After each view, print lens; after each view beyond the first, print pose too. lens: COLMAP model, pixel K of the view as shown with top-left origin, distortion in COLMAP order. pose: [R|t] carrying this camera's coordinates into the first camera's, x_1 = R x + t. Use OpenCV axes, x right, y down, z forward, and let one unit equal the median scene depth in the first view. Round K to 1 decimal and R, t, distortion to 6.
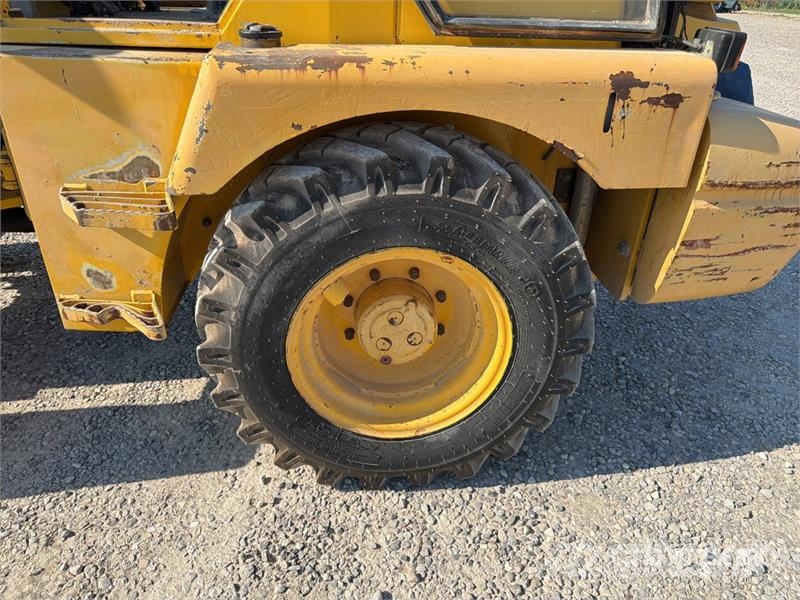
lens RADIAL K [[551.3, 0, 395.9], [0, 551.3, 299.6], [0, 0, 1]] dist [0.064592, -0.066712]
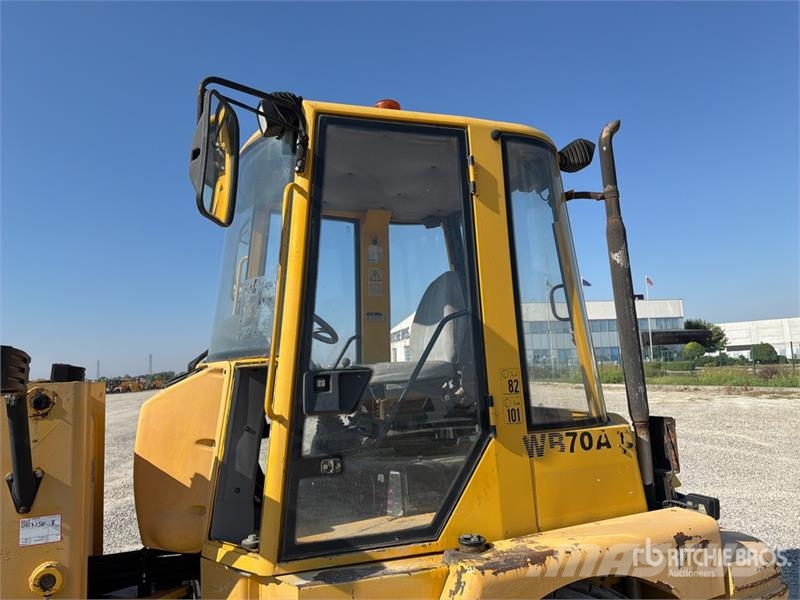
lens RADIAL K [[563.3, 0, 403.0], [0, 563.3, 302.7], [0, 0, 1]] dist [0.063177, -0.088765]
pose [[0.952545, -0.031203, 0.302796, -0.837016], [0.204439, 0.802576, -0.560426, -0.152367], [-0.225529, 0.595734, 0.770868, -0.538489]]
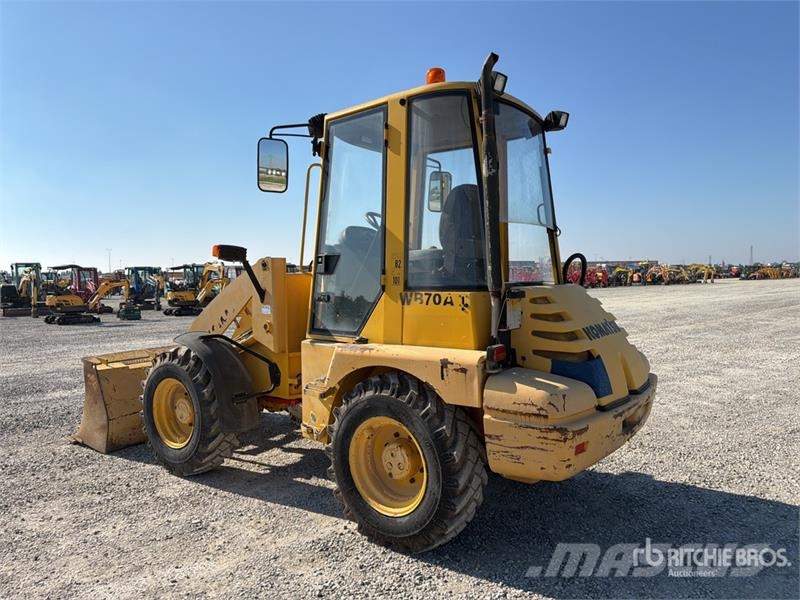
lens RADIAL K [[551.3, 0, 395.9], [0, 551.3, 299.6], [0, 0, 1]] dist [0.064592, -0.066712]
pose [[0.735680, -0.008529, -0.677276, 1.853959], [-0.300796, 0.891797, -0.337964, 0.281459], [0.606875, 0.452355, 0.653512, -0.918883]]
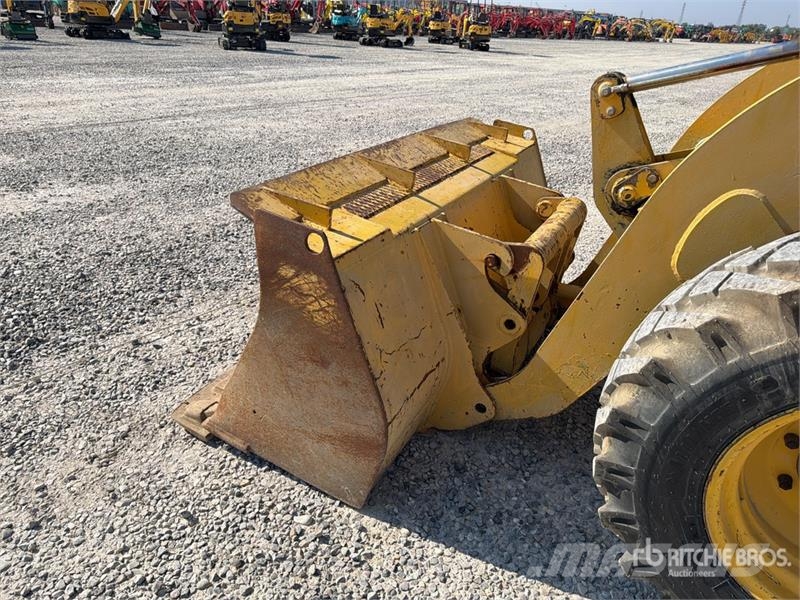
lens RADIAL K [[569.1, 0, 395.6], [0, 569.1, 286.2], [0, 0, 1]] dist [0.070221, -0.086183]
pose [[0.818013, 0.268422, -0.508729, -1.993869], [-0.314974, 0.949083, -0.005697, 0.018848], [0.481297, 0.164897, 0.860908, -0.196495]]
